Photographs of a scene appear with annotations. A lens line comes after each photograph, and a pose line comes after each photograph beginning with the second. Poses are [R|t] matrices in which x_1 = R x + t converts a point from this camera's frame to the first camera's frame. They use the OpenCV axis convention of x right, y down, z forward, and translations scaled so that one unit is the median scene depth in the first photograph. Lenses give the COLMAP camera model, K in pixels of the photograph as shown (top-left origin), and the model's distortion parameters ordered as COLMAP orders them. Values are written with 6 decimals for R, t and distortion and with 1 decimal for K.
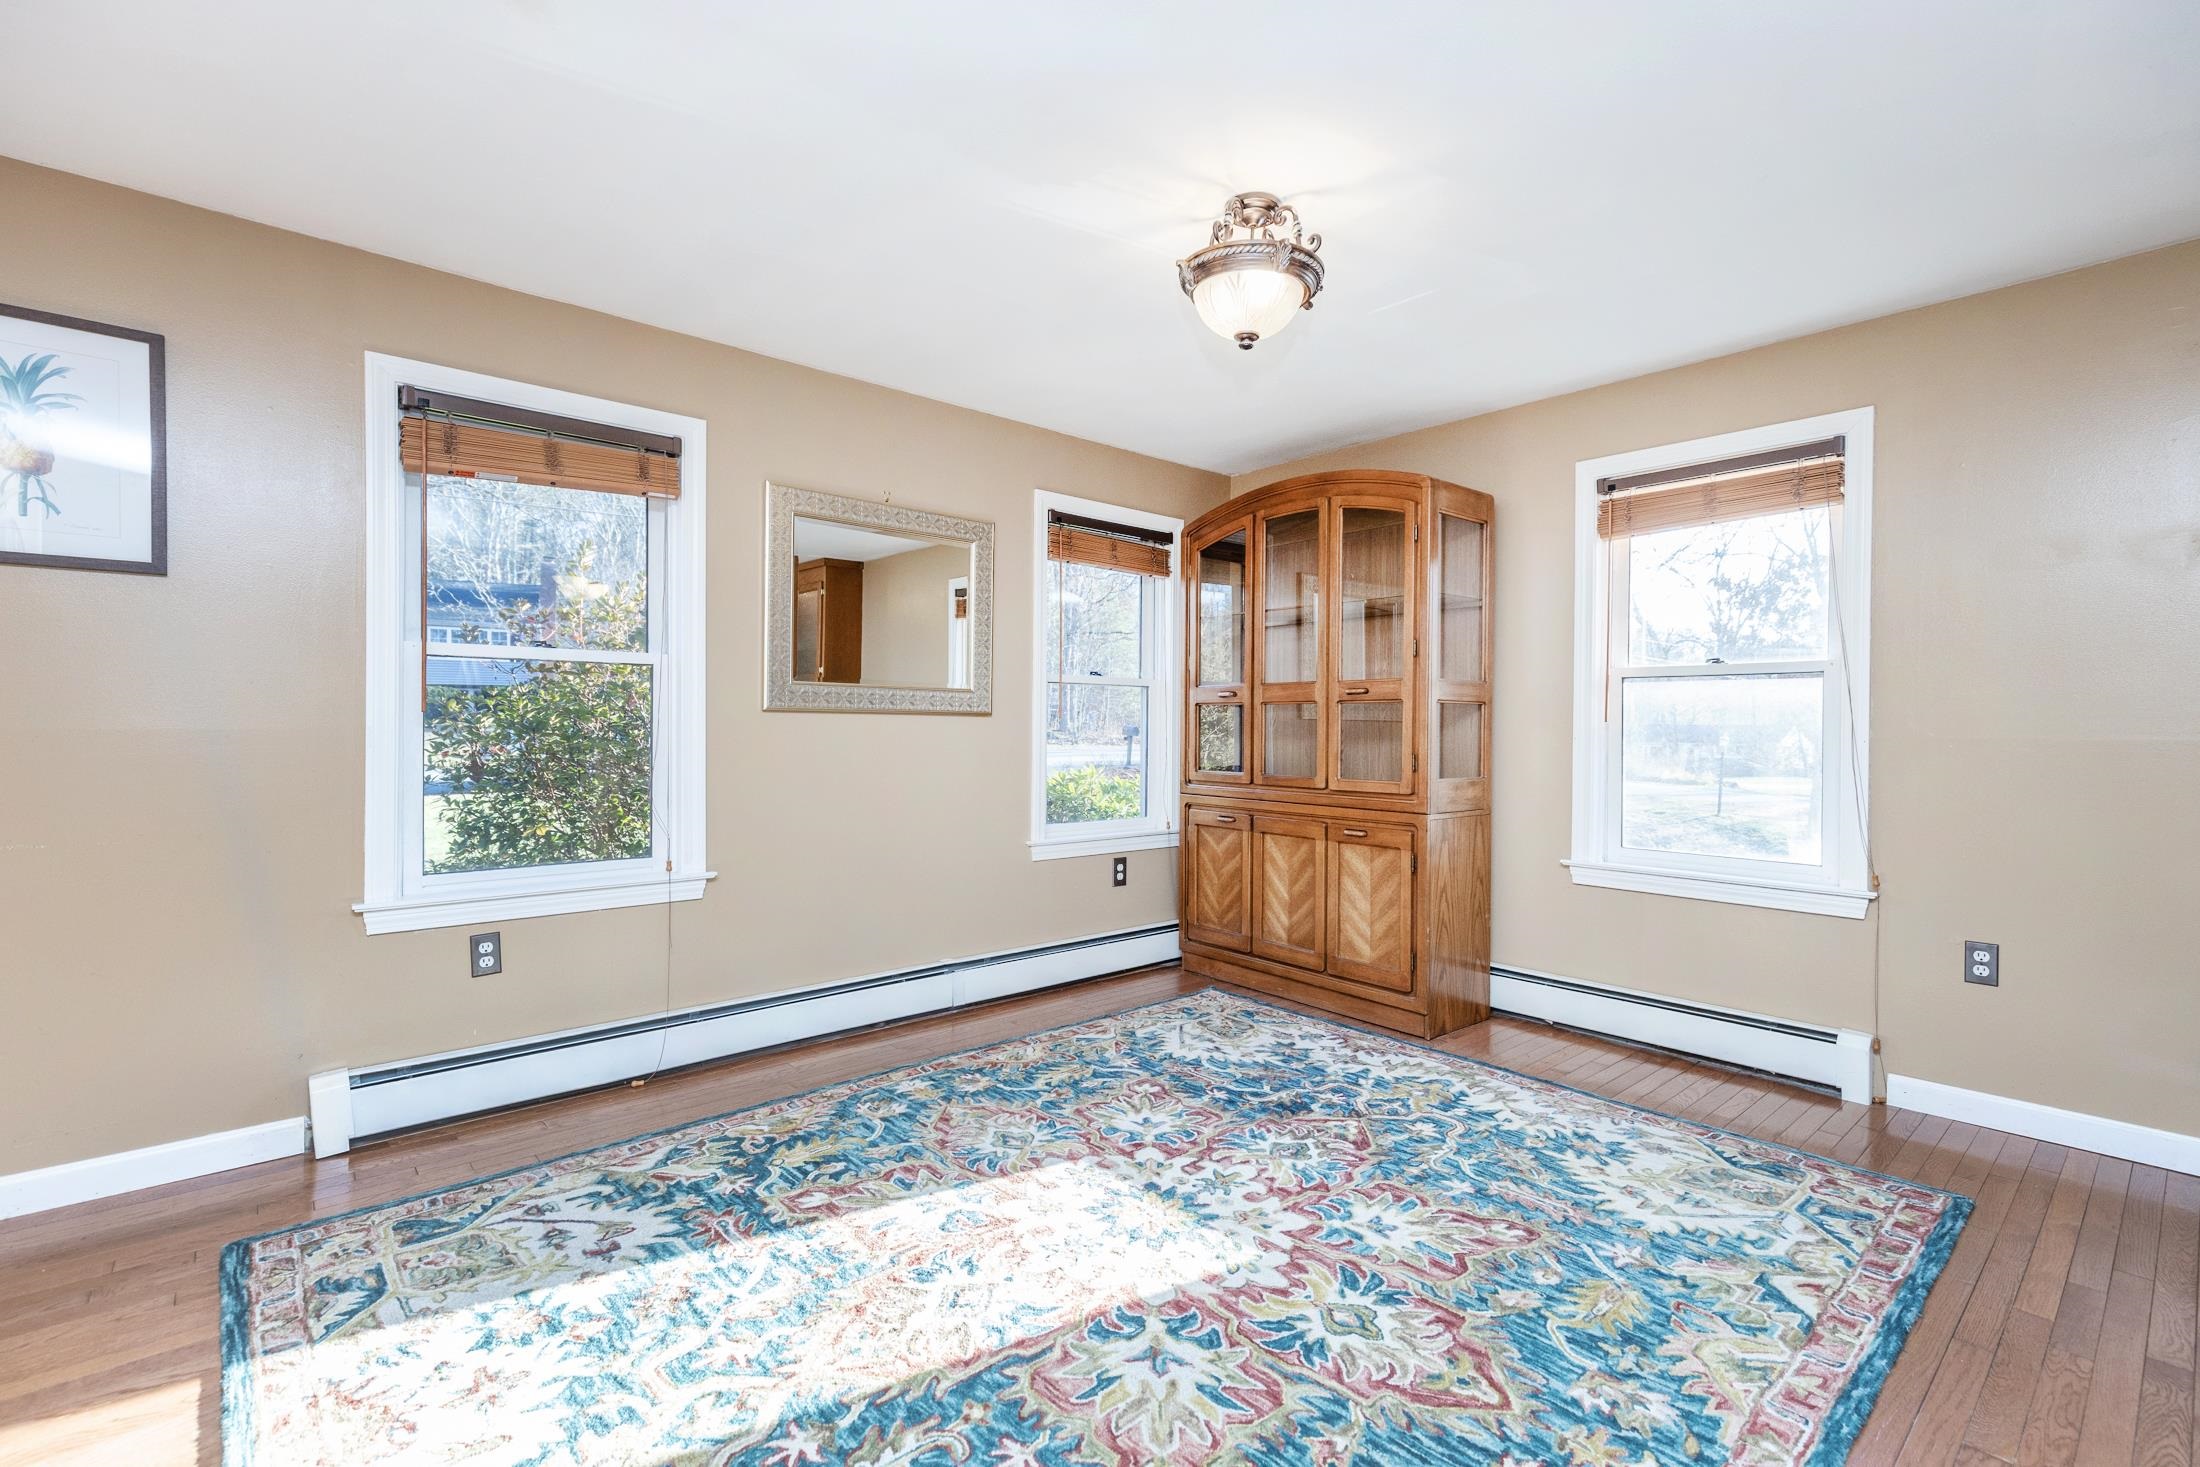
lens RADIAL K [[985.5, 0, 1102.1], [0, 985.5, 722.0], [0, 0, 1]] dist [-0.000580, 0.000023]
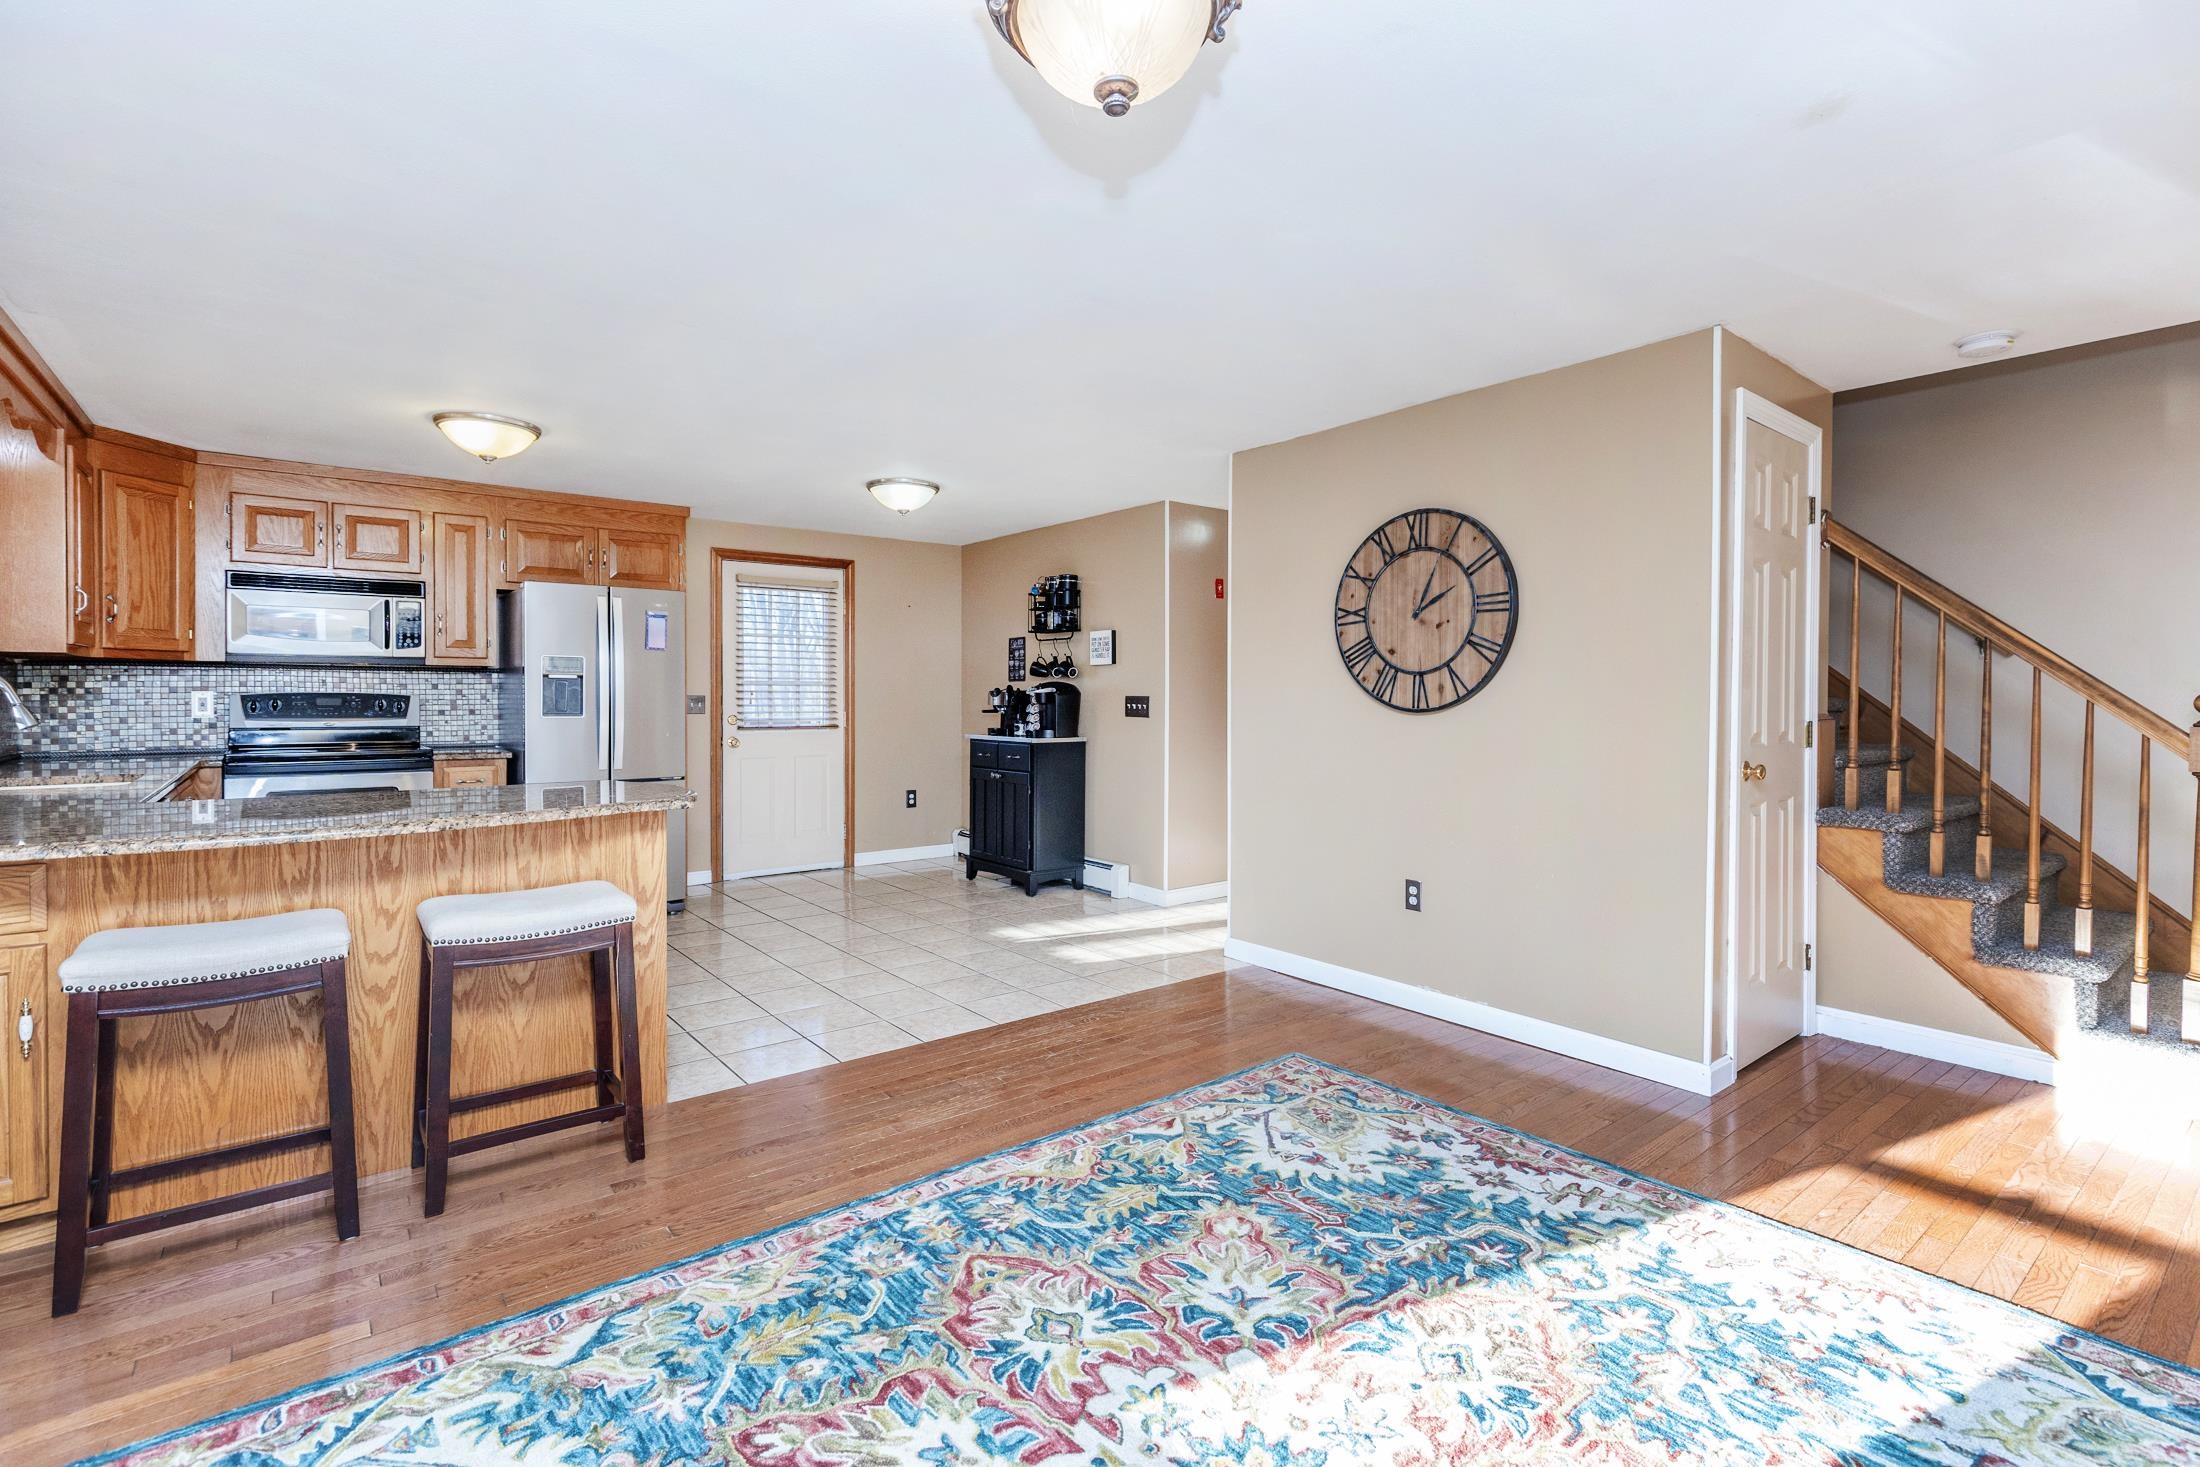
lens RADIAL K [[985.5, 0, 1102.1], [0, 985.5, 722.0], [0, 0, 1]] dist [-0.000580, 0.000023]
pose [[-0.999088, -0.009029, 0.041735, 0.166733], [-0.008235, 0.999783, 0.019137, -0.046123], [-0.041899, 0.018776, -0.998945, 2.036248]]
